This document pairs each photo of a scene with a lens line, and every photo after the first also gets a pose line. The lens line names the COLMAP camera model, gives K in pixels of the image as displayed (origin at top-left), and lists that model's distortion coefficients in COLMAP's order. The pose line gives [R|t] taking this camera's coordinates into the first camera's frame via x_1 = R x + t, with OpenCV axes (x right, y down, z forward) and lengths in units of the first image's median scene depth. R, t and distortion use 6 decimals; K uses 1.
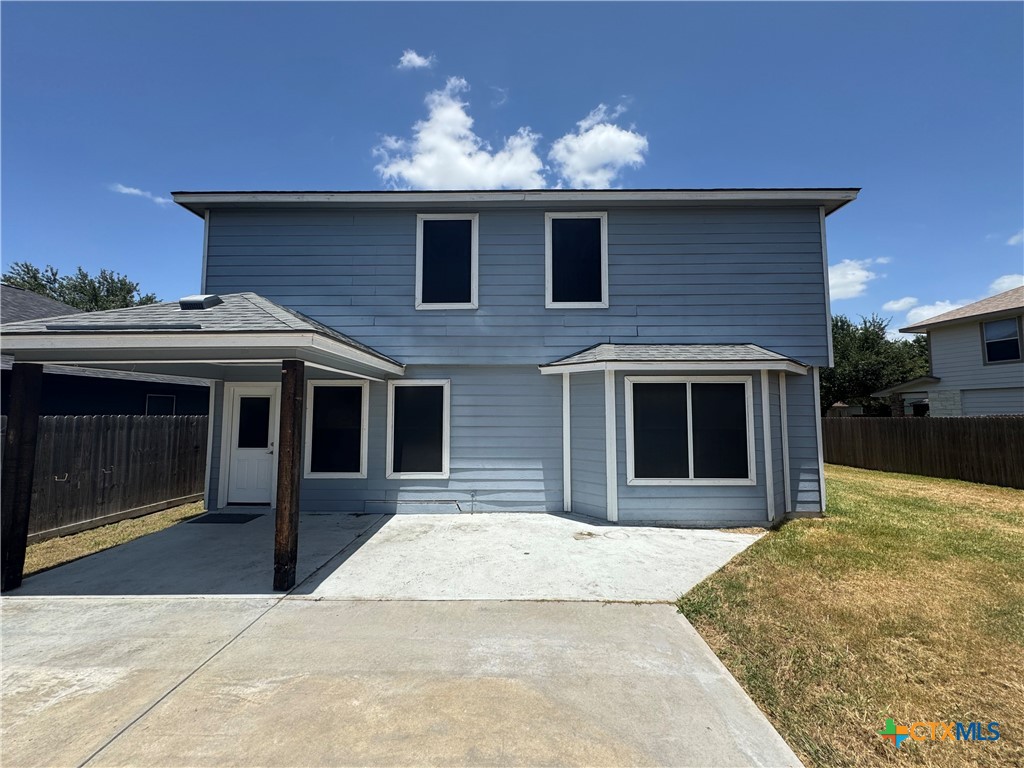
lens RADIAL K [[409.8, 0, 514.2], [0, 409.8, 383.1], [0, 0, 1]] dist [-0.002807, -0.000272]
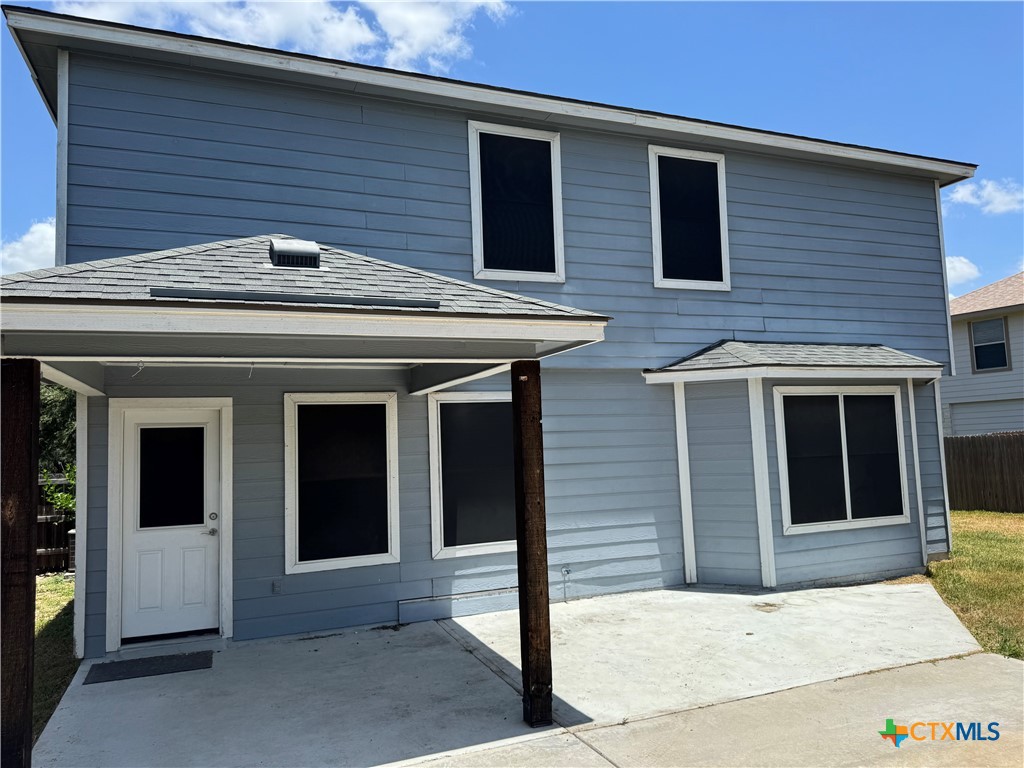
lens RADIAL K [[722.0, 0, 516.3], [0, 722.0, 386.9], [0, 0, 1]] dist [0.052103, -0.070884]
pose [[0.922329, -0.000862, 0.386405, -0.607834], [0.007722, 0.999839, -0.016201, 0.001651], [-0.386329, 0.017927, 0.922187, -0.017508]]
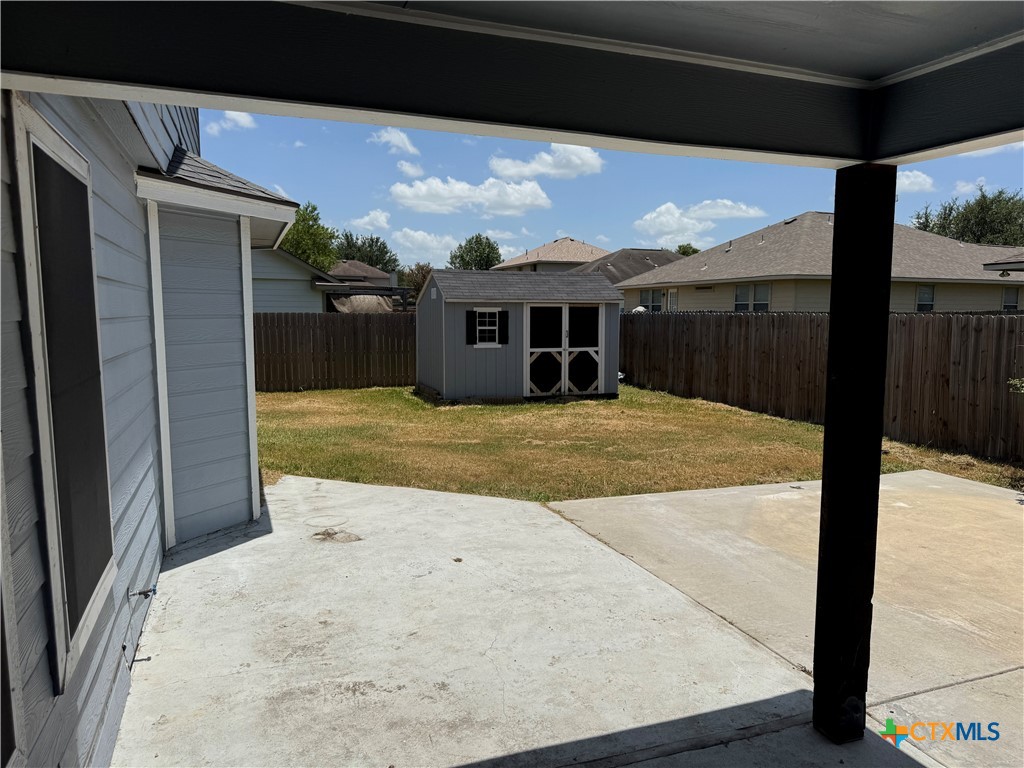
lens RADIAL K [[722.0, 0, 513.6], [0, 722.0, 386.6], [0, 0, 1]] dist [0.052103, -0.070884]
pose [[-0.358658, -0.102340, 0.927842, -0.649531], [-0.075507, 0.993896, 0.080438, 0.068364], [-0.930410, -0.041209, -0.364196, 0.944361]]
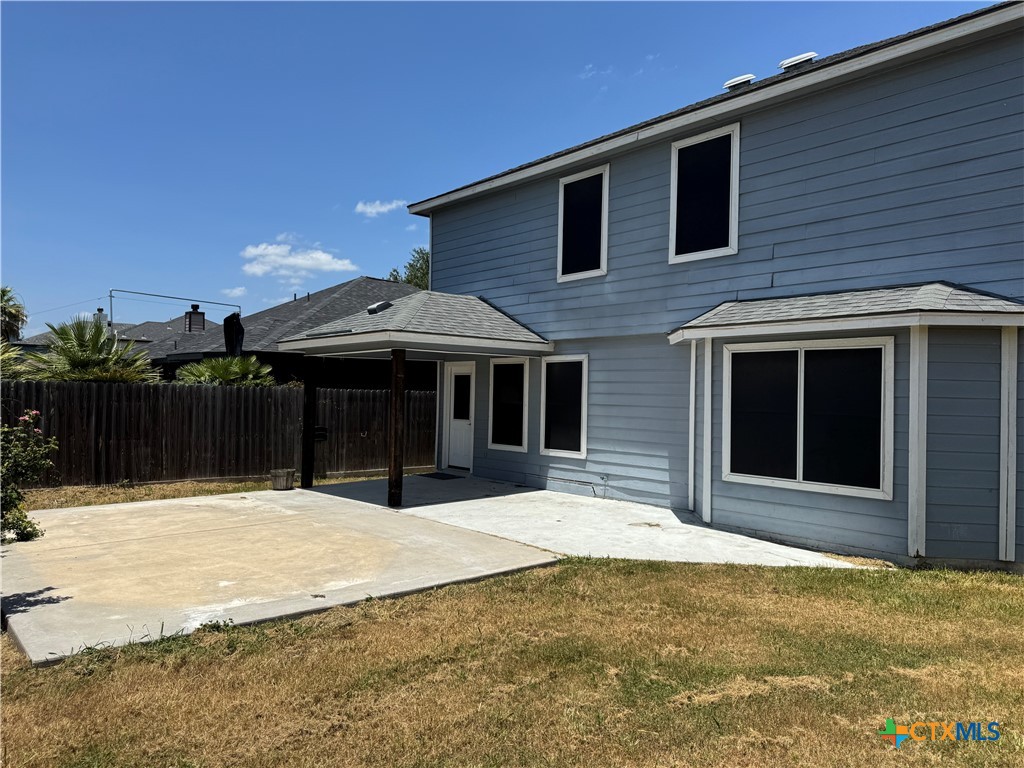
lens RADIAL K [[722.0, 0, 505.5], [0, 722.0, 392.2], [0, 0, 1]] dist [0.052103, -0.070884]
pose [[0.657216, 0.010118, -0.753634, 0.974450], [0.036963, 0.998274, 0.045636, -0.004255], [0.752795, -0.057850, 0.655708, -0.222719]]
